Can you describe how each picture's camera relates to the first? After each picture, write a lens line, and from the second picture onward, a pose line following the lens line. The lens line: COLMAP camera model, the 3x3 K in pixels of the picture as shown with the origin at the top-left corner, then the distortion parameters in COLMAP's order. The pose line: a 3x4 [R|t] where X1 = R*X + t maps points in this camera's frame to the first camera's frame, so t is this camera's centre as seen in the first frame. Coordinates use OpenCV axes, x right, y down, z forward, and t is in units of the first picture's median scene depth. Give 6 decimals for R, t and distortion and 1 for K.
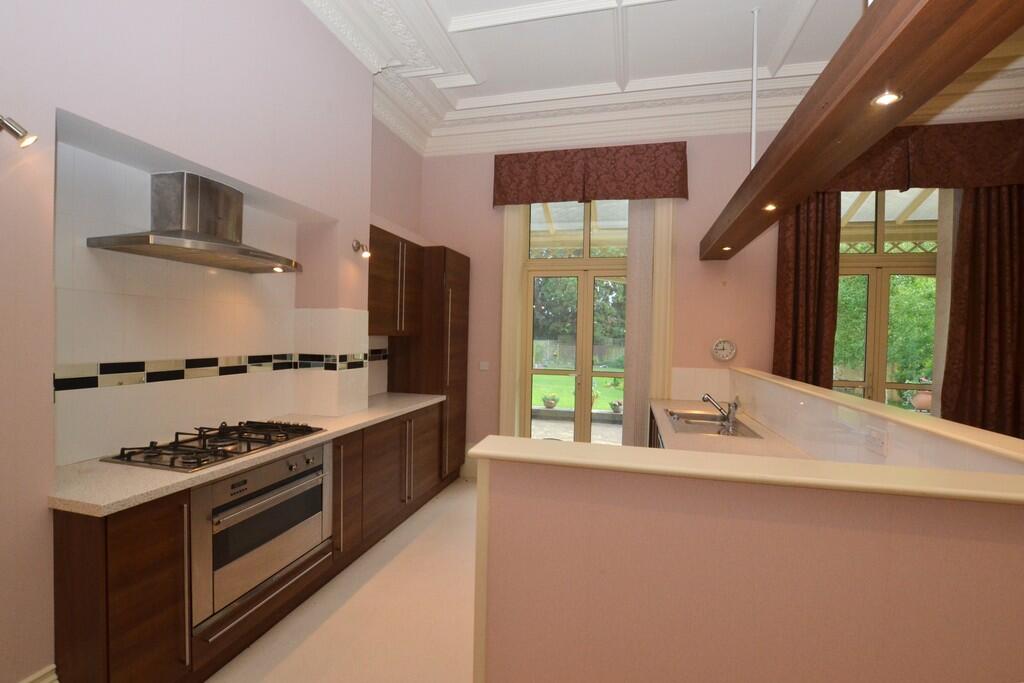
lens RADIAL K [[461.6, 0, 503.1], [0, 461.6, 341.7], [0, 0, 1]] dist [-0.018084, 0.000081]
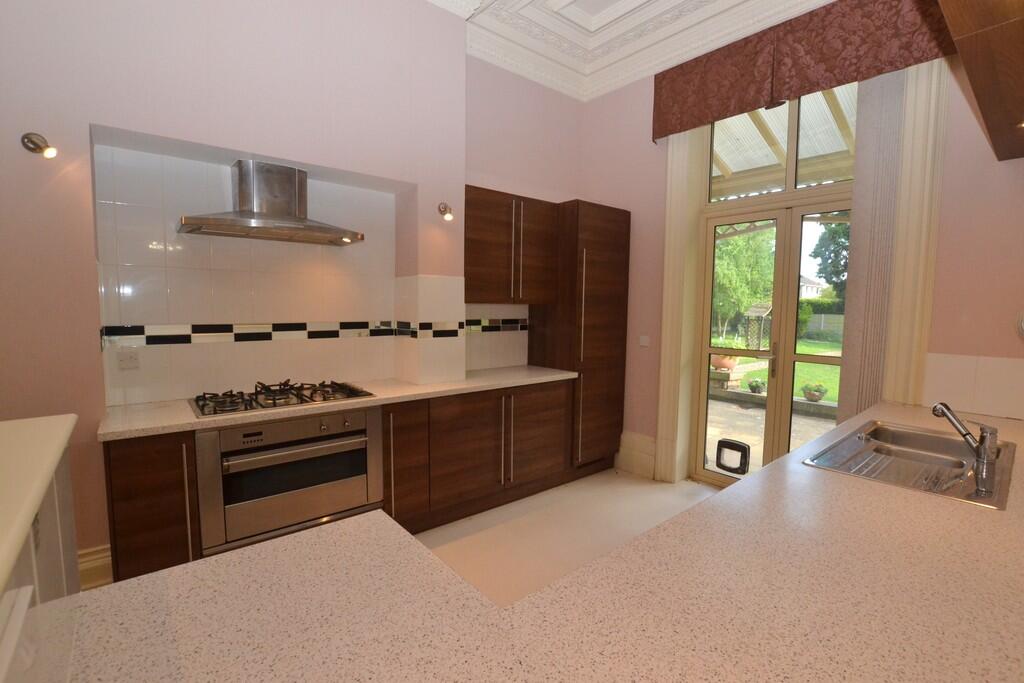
lens RADIAL K [[457.7, 0, 507.2], [0, 457.7, 339.3], [0, 0, 1]] dist [-0.022581, 0.000409]
pose [[0.815209, 0.031050, -0.578334, 0.325857], [-0.002301, 0.998728, 0.050377, 0.013029], [0.579162, -0.039737, 0.814243, 0.272302]]
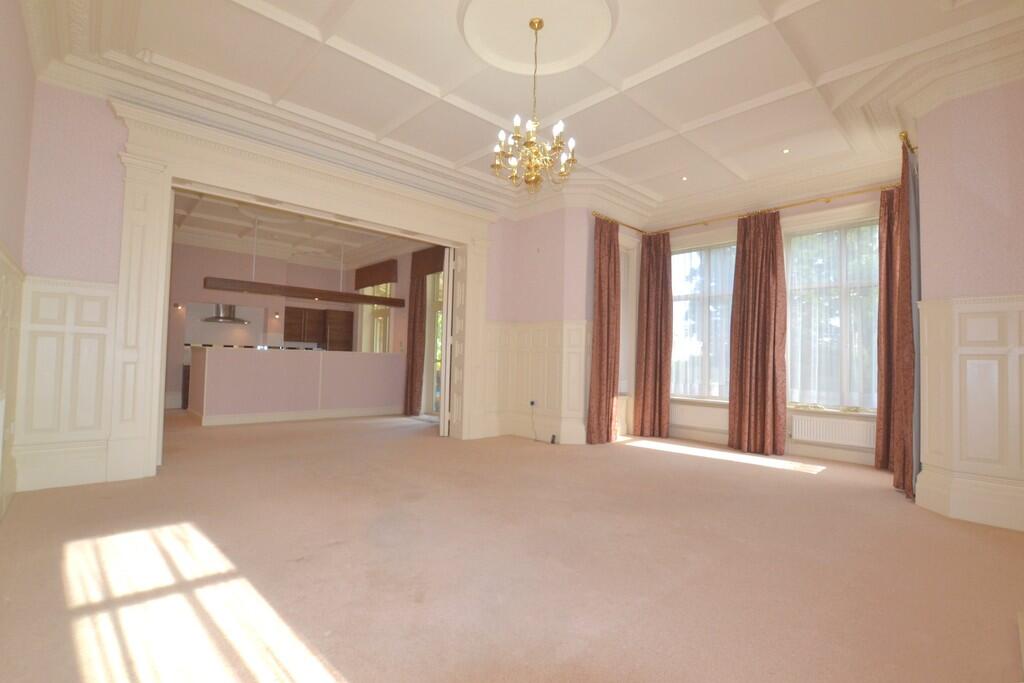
lens RADIAL K [[461.6, 0, 503.1], [0, 461.6, 341.7], [0, 0, 1]] dist [-0.018084, 0.000081]
pose [[0.843768, -0.026220, -0.536067, 2.665337], [-0.012440, 0.997582, -0.068375, 0.187433], [0.536563, 0.064361, 0.841402, -0.852014]]
